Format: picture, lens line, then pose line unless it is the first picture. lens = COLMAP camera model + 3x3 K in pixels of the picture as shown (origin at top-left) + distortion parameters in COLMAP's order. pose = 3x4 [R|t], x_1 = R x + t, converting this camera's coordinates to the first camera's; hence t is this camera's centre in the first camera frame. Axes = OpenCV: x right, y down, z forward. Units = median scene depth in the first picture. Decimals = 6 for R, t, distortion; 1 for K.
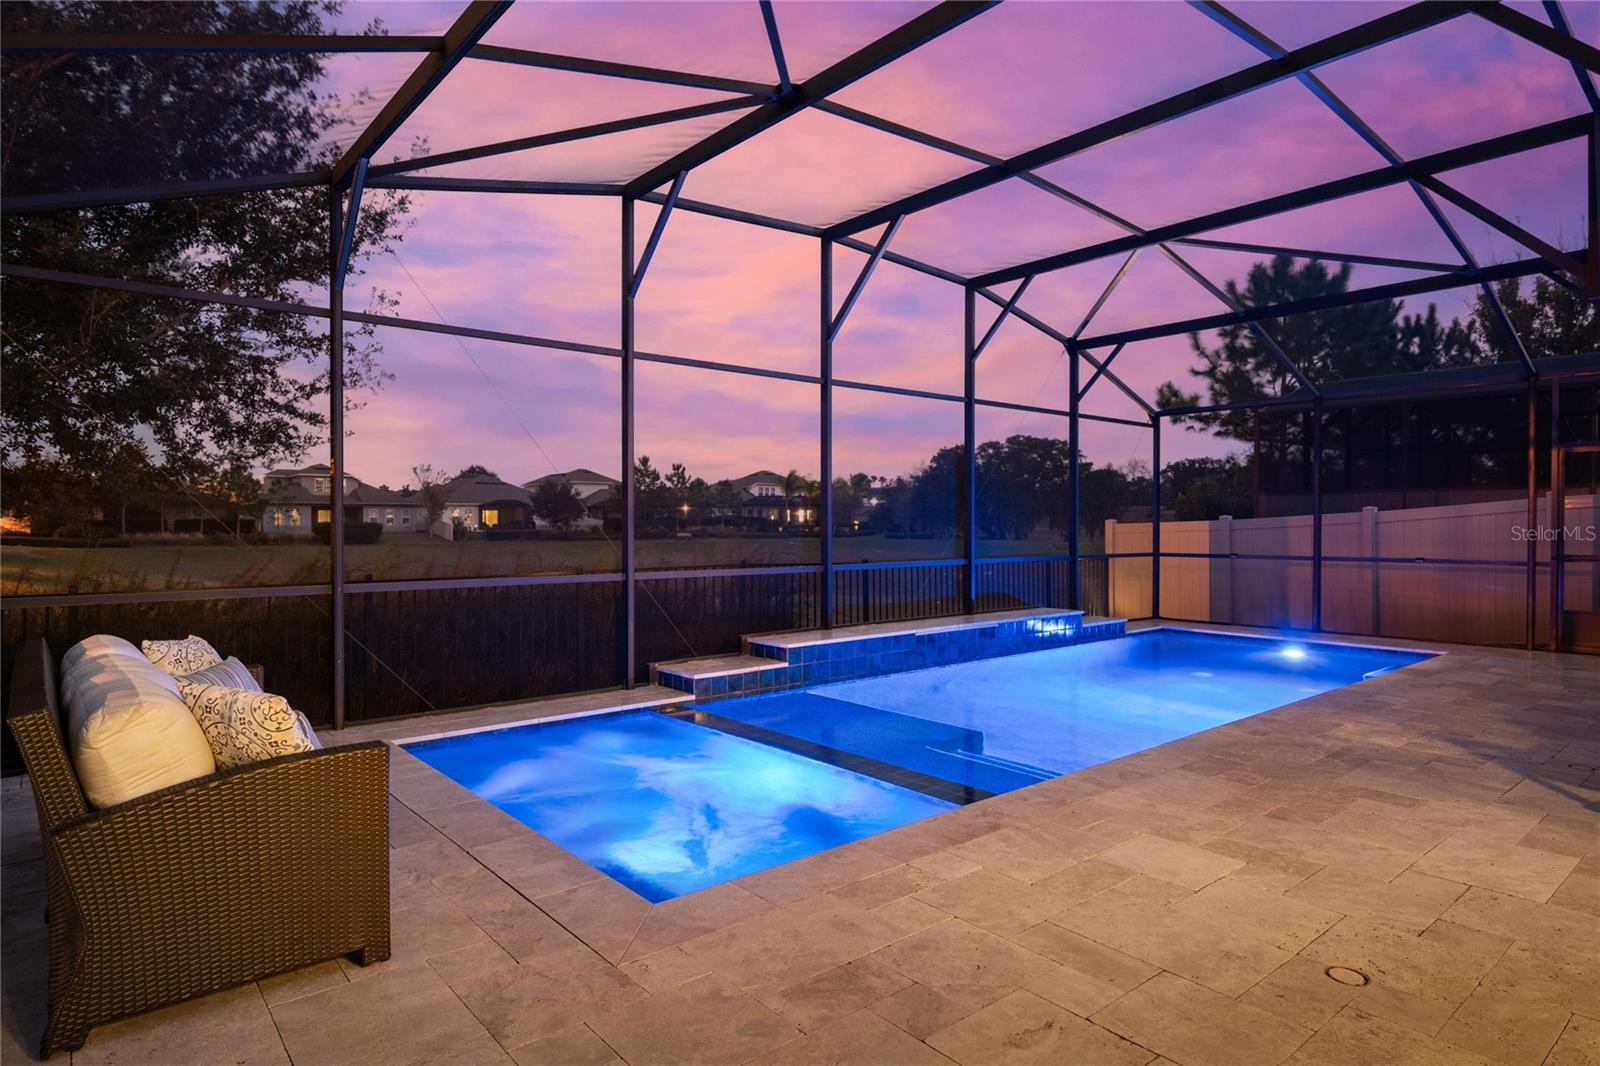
lens RADIAL K [[899.5, 0, 811.2], [0, 899.5, 545.5], [0, 0, 1]] dist [-0.003801, 0.001489]
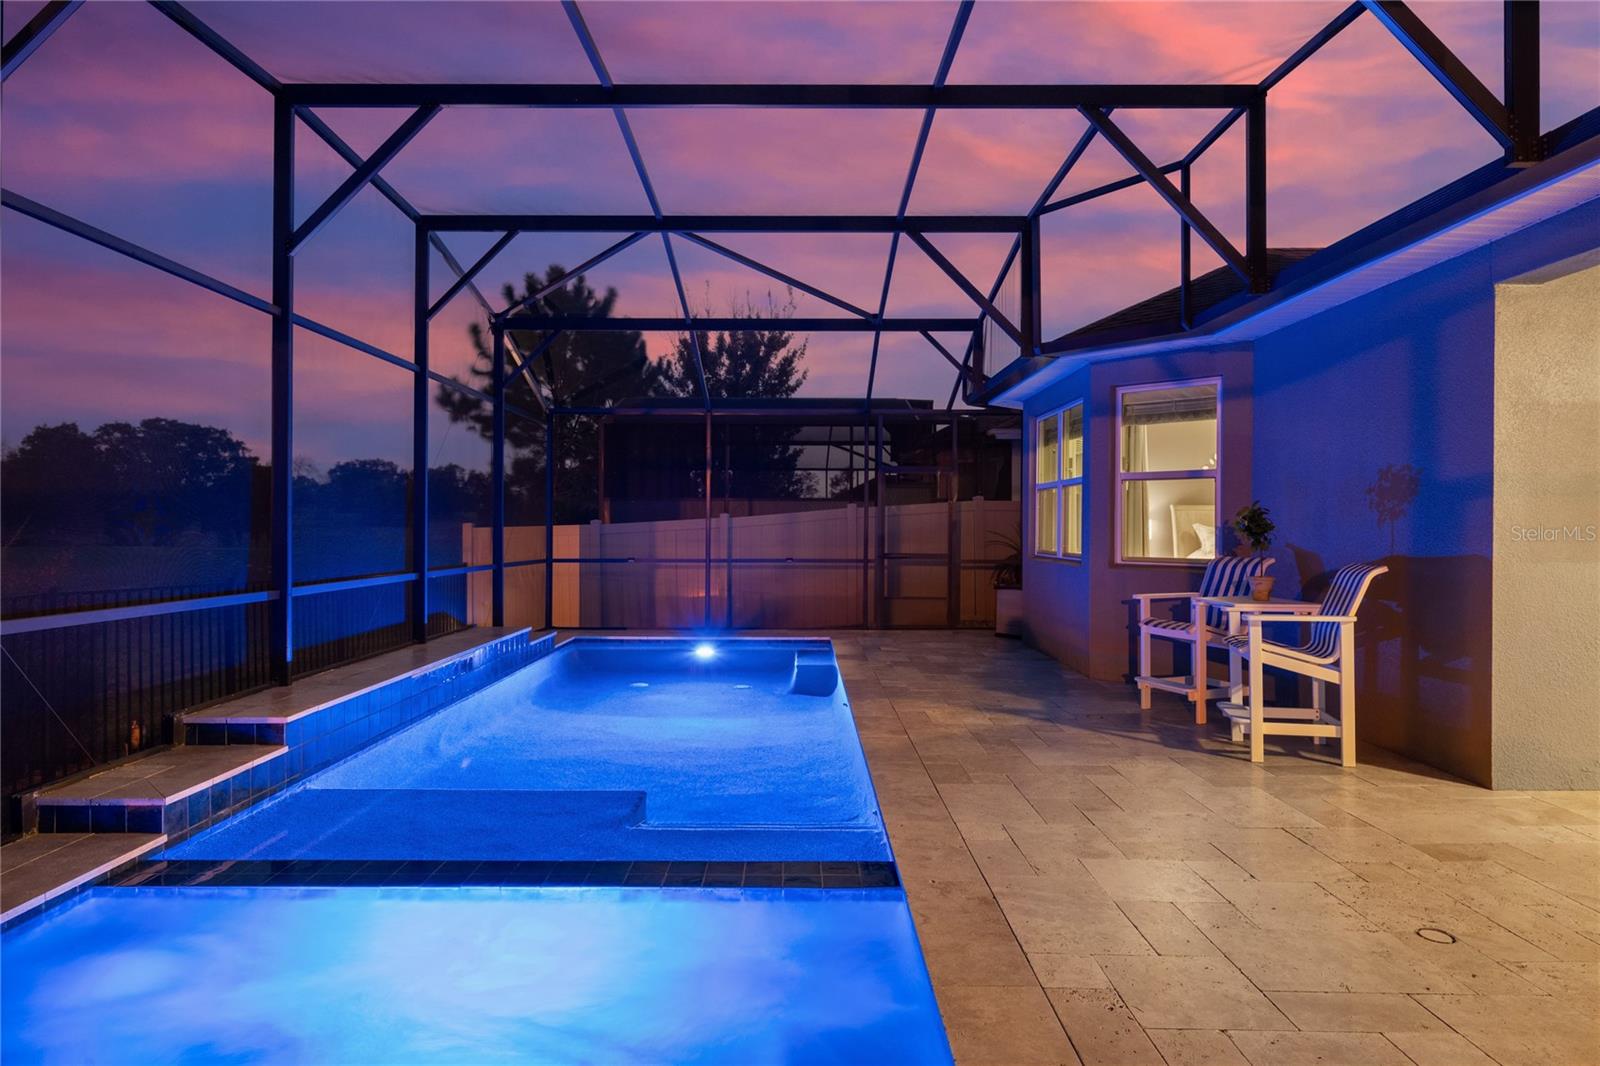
lens RADIAL K [[915.4, 0, 800.0], [0, 915.4, 533.0], [0, 0, 1]] dist [-0.024455, 0.021372]
pose [[0.650663, 0.000889, 0.759366, -0.255320], [0.012901, 0.999842, -0.012225, -0.006102], [-0.759257, 0.017751, 0.650549, 0.280105]]
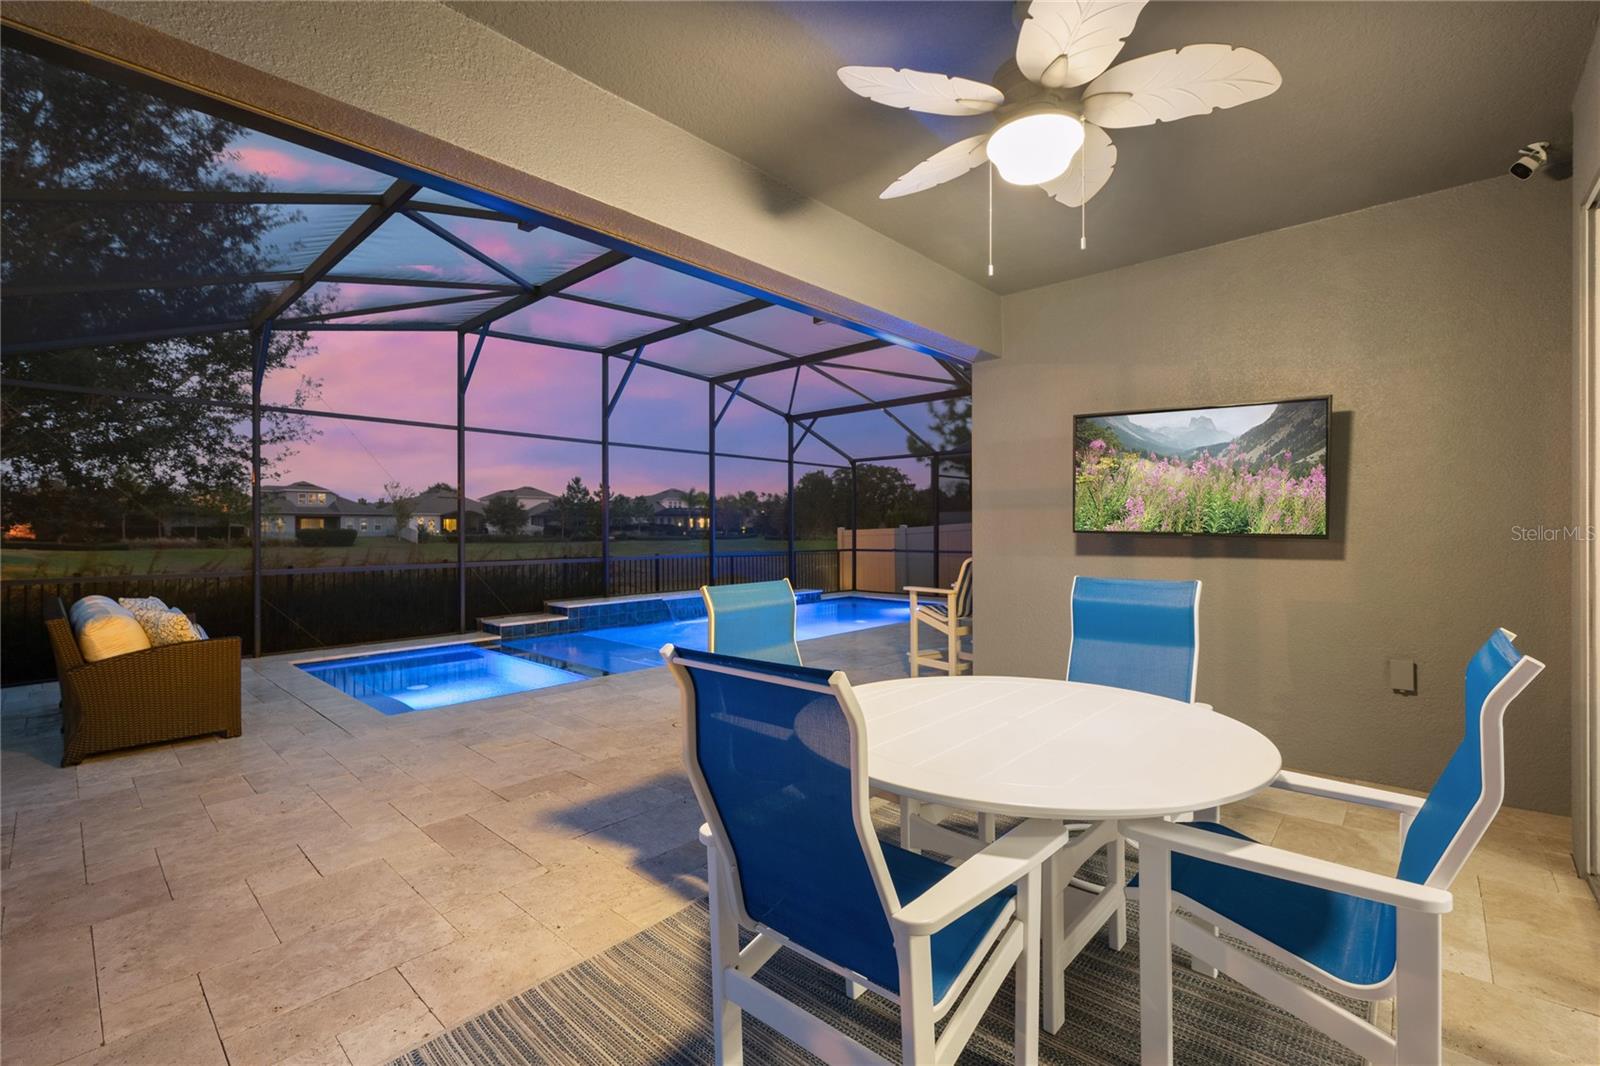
lens RADIAL K [[690.7, 0, 808.2], [0, 690.7, 538.3], [0, 0, 1]] dist [-0.000675, -0.000027]
pose [[0.991946, -0.003731, 0.126608, 0.230096], [0.005058, 0.999936, -0.010163, 0.002145], [-0.126562, 0.010721, 0.991901, -0.281425]]
